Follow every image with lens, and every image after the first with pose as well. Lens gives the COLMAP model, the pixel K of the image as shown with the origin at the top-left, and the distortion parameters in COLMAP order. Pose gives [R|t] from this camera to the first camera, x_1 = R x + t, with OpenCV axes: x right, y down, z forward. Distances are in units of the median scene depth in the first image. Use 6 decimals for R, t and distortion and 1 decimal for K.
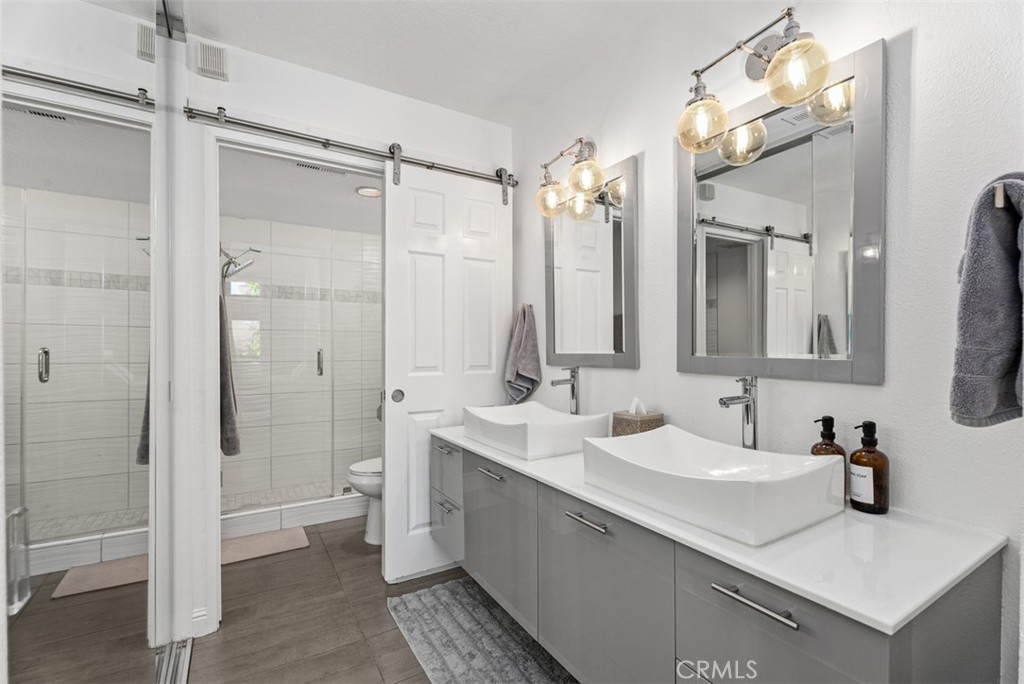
lens RADIAL K [[458.4, 0, 510.5], [0, 458.4, 344.2], [0, 0, 1]] dist [0.003361, 0.000155]
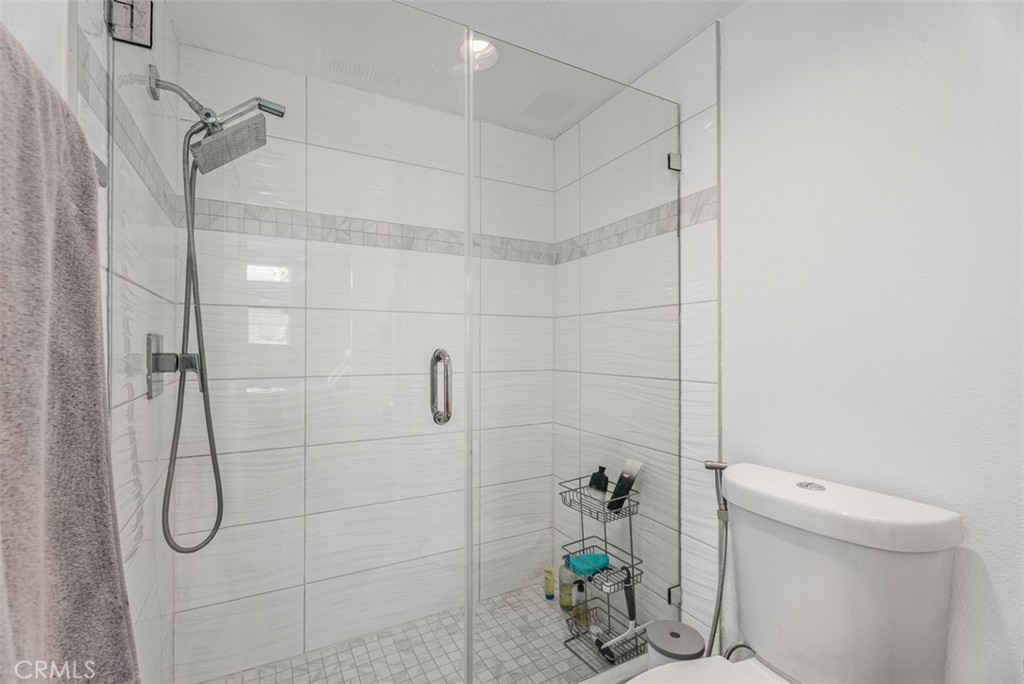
lens RADIAL K [[458.4, 0, 512.1], [0, 458.4, 342.8], [0, 0, 1]] dist [0.003361, 0.000155]
pose [[0.998647, -0.002707, -0.051940, -0.316230], [0.001902, 0.999878, -0.015531, 0.014781], [0.051976, 0.015412, 0.998529, 0.598950]]
